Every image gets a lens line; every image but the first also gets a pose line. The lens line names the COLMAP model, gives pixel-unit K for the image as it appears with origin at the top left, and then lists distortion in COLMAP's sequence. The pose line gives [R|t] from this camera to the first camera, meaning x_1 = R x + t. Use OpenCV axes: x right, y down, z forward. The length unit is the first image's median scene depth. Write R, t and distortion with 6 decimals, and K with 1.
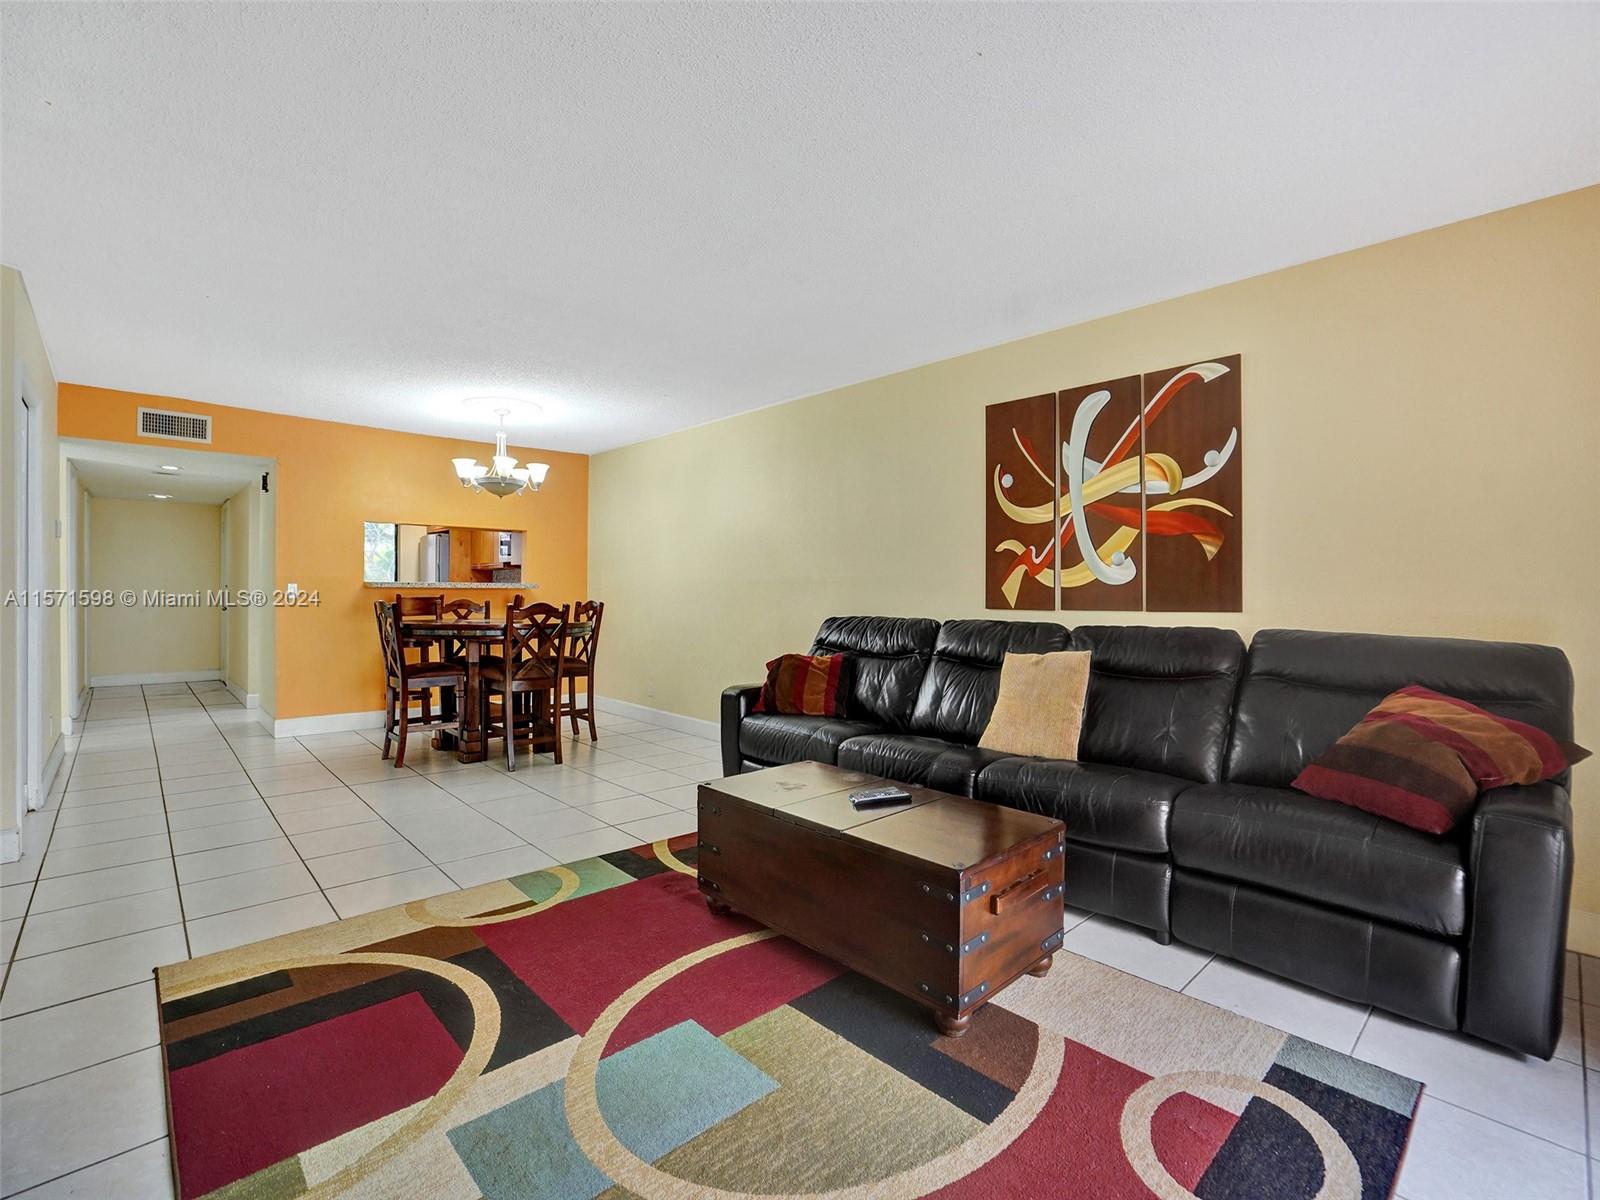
lens RADIAL K [[736.9, 0, 813.4], [0, 736.9, 589.1], [0, 0, 1]] dist [-0.017673, 0.002963]
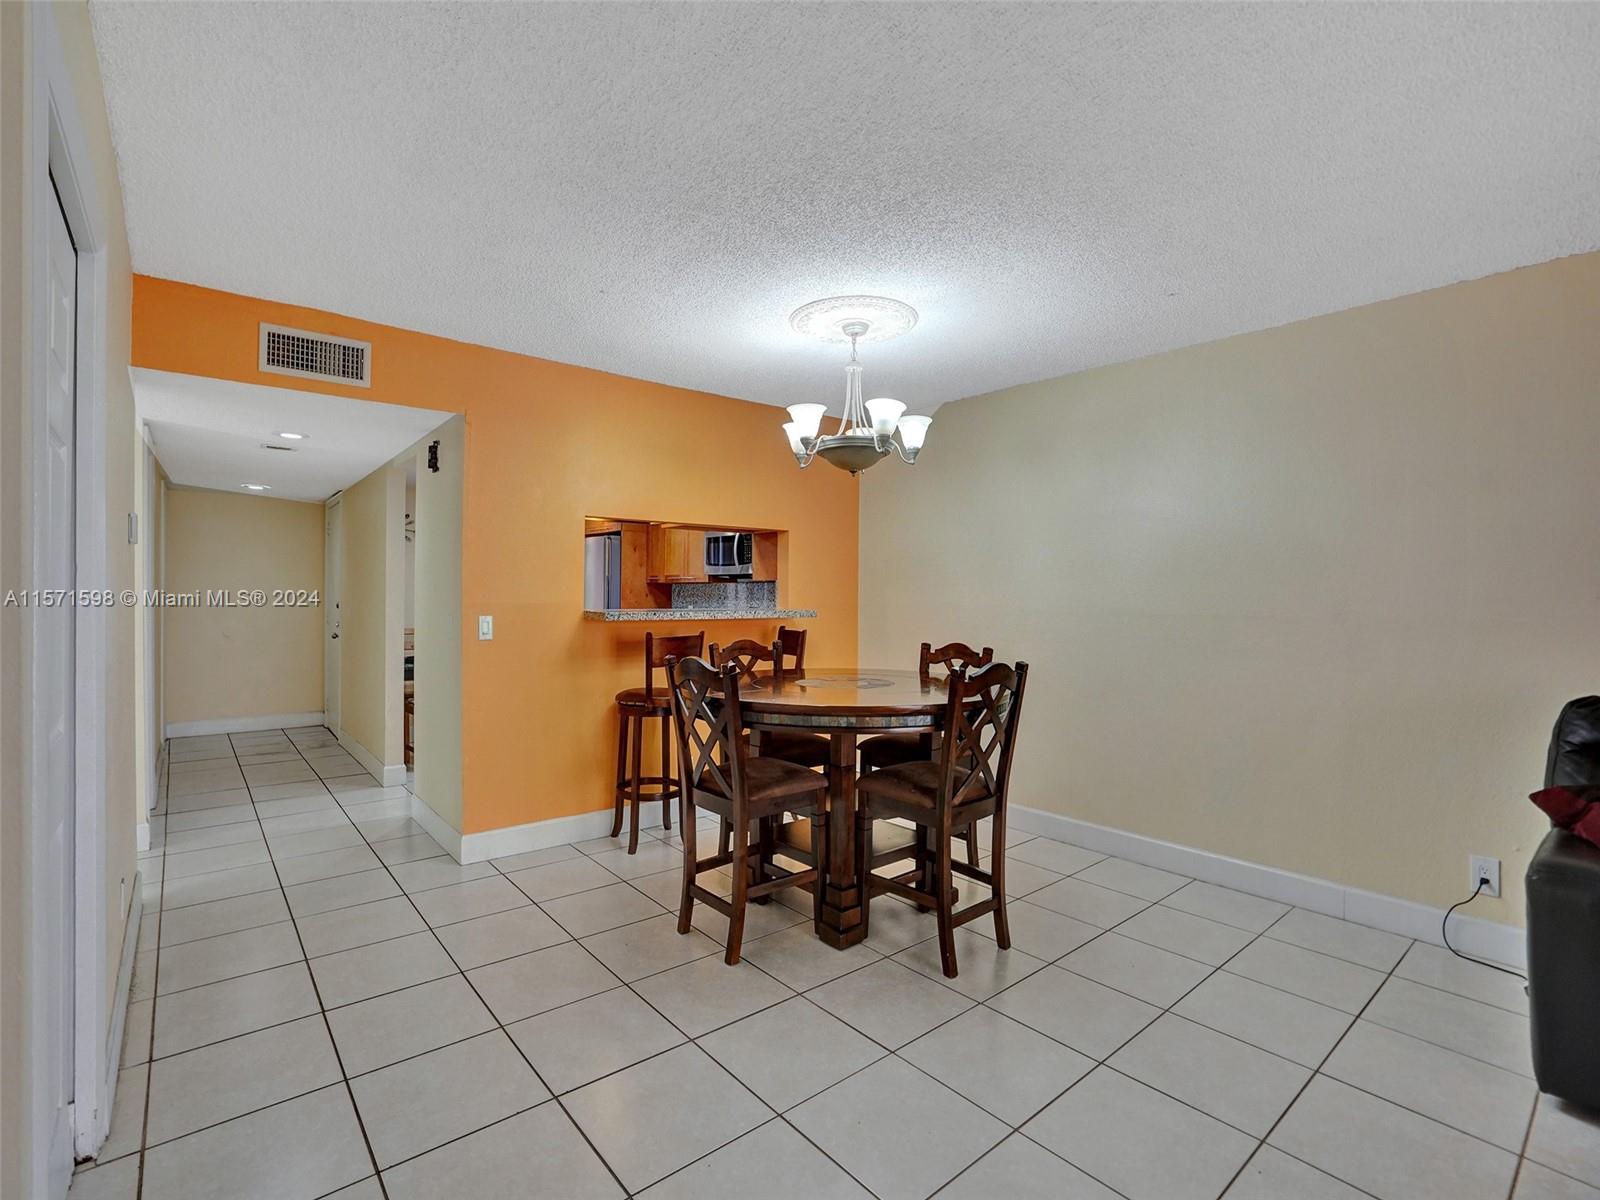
lens RADIAL K [[736.9, 0, 796.3], [0, 736.9, 591.3], [0, 0, 1]] dist [-0.017673, 0.002963]
pose [[0.998358, 0.001395, -0.057274, -0.396440], [-0.001443, 0.999999, -0.000799, -0.026846], [0.057273, 0.000880, 0.998358, 0.373045]]
